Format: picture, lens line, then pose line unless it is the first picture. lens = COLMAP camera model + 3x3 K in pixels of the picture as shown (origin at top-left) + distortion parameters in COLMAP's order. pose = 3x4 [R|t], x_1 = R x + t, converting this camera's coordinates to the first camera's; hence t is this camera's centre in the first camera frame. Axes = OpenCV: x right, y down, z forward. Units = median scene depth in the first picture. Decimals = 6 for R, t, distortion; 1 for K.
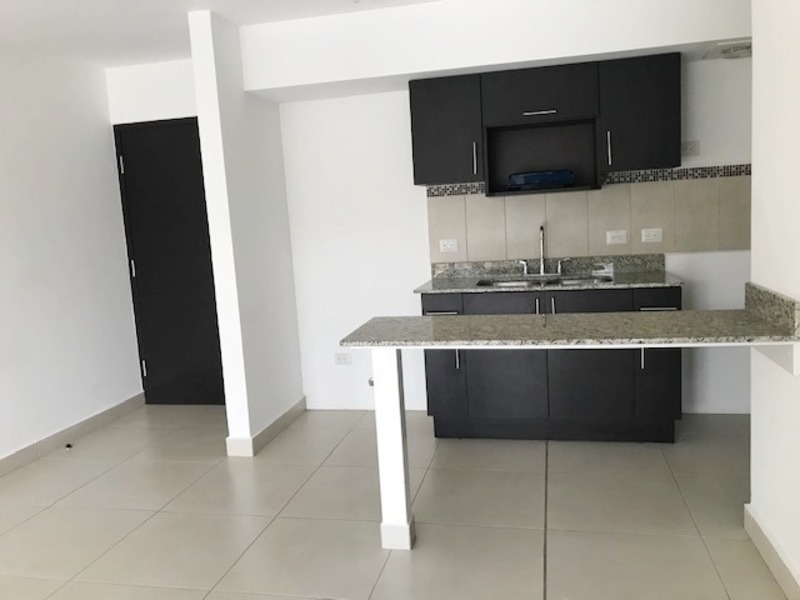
lens RADIAL K [[659.6, 0, 396.2], [0, 659.6, 289.7], [0, 0, 1]] dist [0.044486, -0.025623]
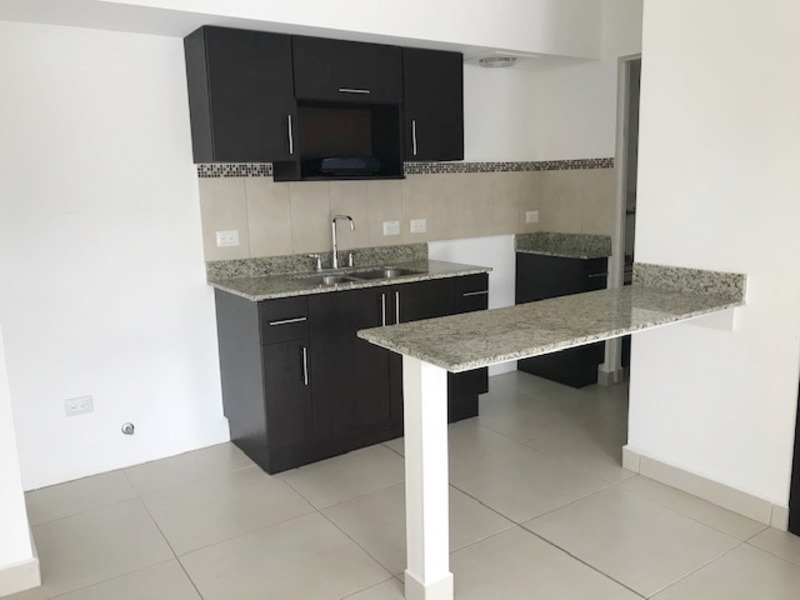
lens RADIAL K [[659.6, 0, 396.9], [0, 659.6, 300.1], [0, 0, 1]] dist [0.044486, -0.025623]
pose [[0.685981, -0.085670, 0.722559, -0.394435], [0.069668, 0.996215, 0.051974, -0.021515], [-0.724277, 0.014686, 0.689353, 0.308699]]
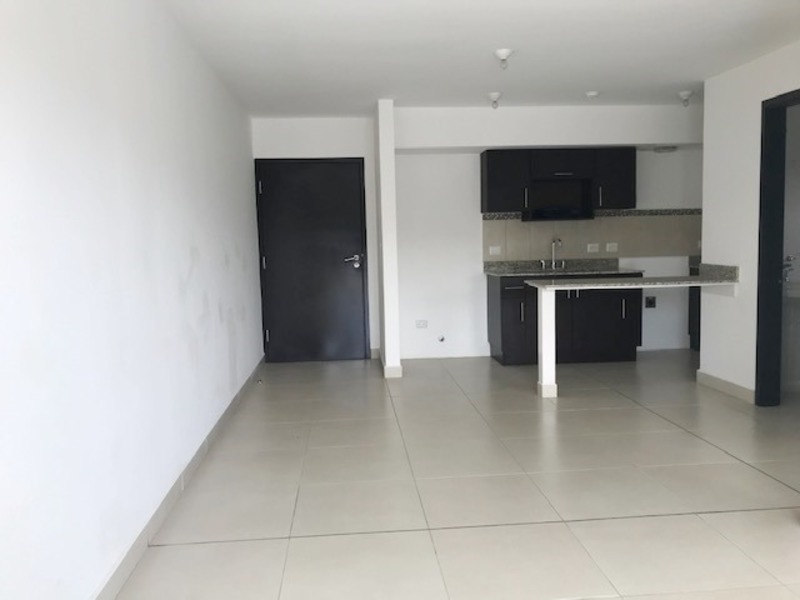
lens RADIAL K [[659.6, 0, 391.2], [0, 659.6, 298.9], [0, 0, 1]] dist [0.044486, -0.025623]
pose [[0.955907, 0.011088, 0.293461, -0.668531], [0.000240, 0.999257, -0.038536, 0.118118], [-0.293670, 0.036907, 0.955194, -0.476725]]
